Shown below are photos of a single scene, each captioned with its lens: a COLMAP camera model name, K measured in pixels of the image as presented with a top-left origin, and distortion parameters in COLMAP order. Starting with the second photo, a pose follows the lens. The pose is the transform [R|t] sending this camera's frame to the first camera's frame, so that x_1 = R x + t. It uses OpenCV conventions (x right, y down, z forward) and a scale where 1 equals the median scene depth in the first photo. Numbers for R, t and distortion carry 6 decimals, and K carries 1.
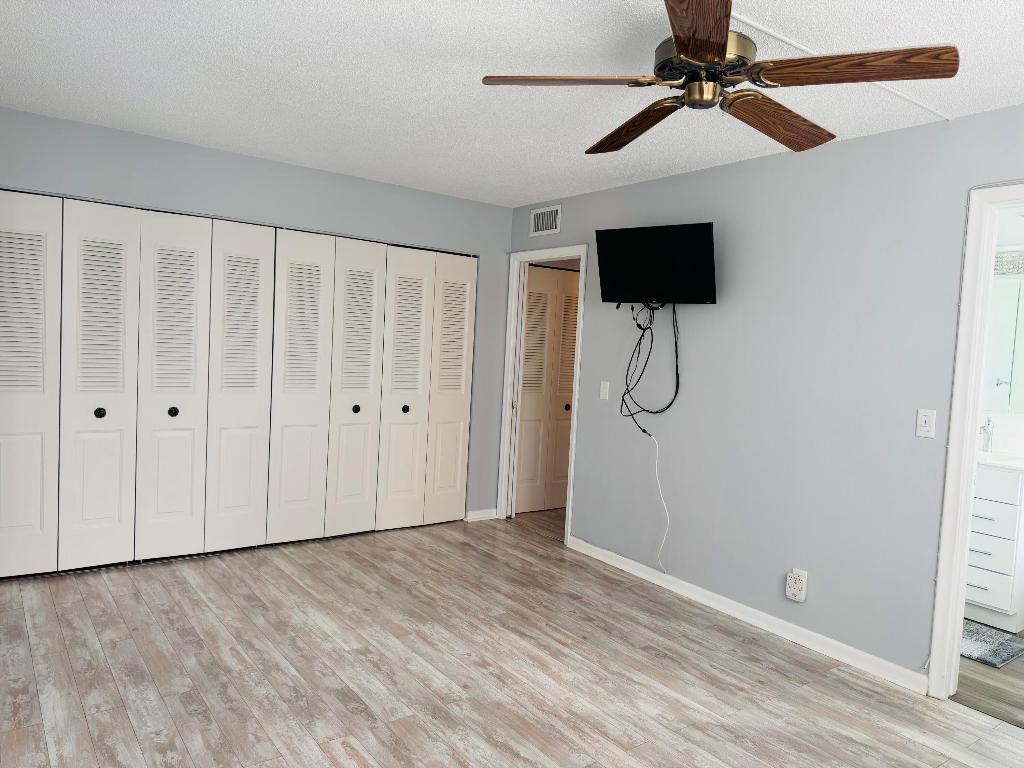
lens RADIAL K [[721.3, 0, 516.3], [0, 721.3, 386.0], [0, 0, 1]] dist [0.039464, -0.021890]
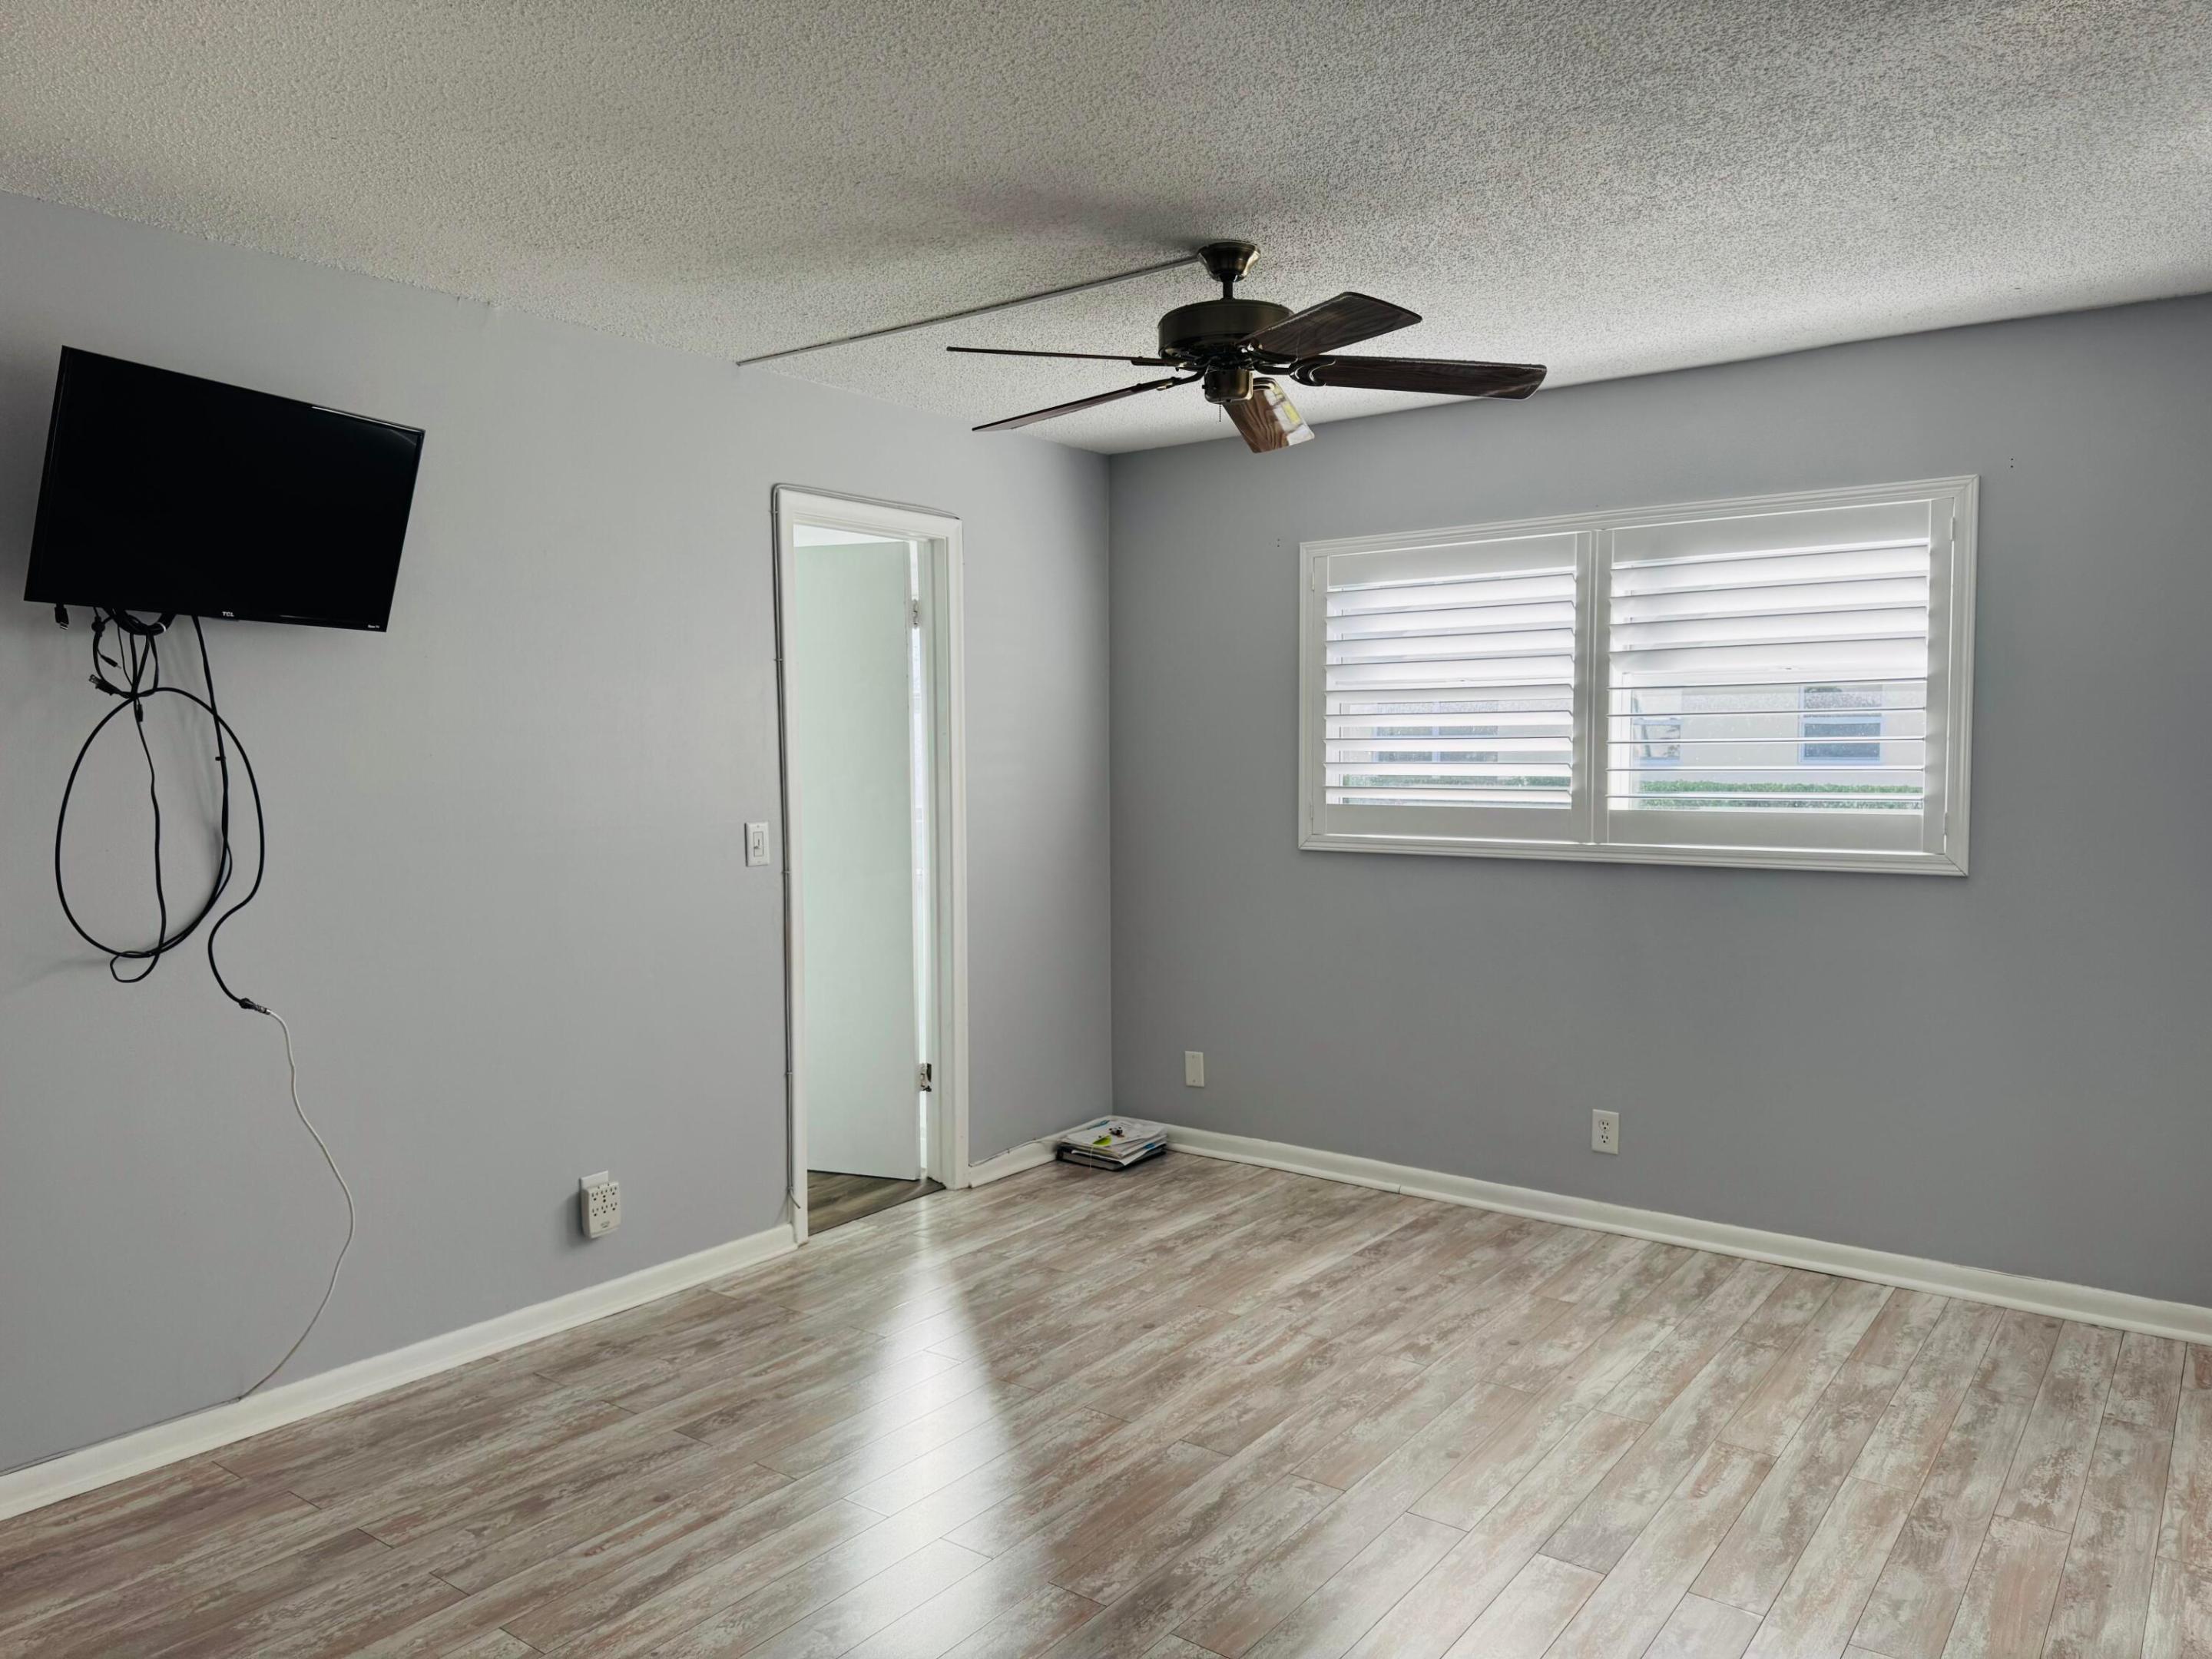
lens RADIAL K [[1558.2, 0, 1116.2], [0, 1558.2, 832.6], [0, 0, 1]] dist [0.039464, -0.021890]
pose [[-0.292219, -0.106716, 0.950379, -0.721714], [0.048407, 0.990830, 0.126142, -0.101001], [-0.955125, 0.082867, -0.284374, 0.944958]]
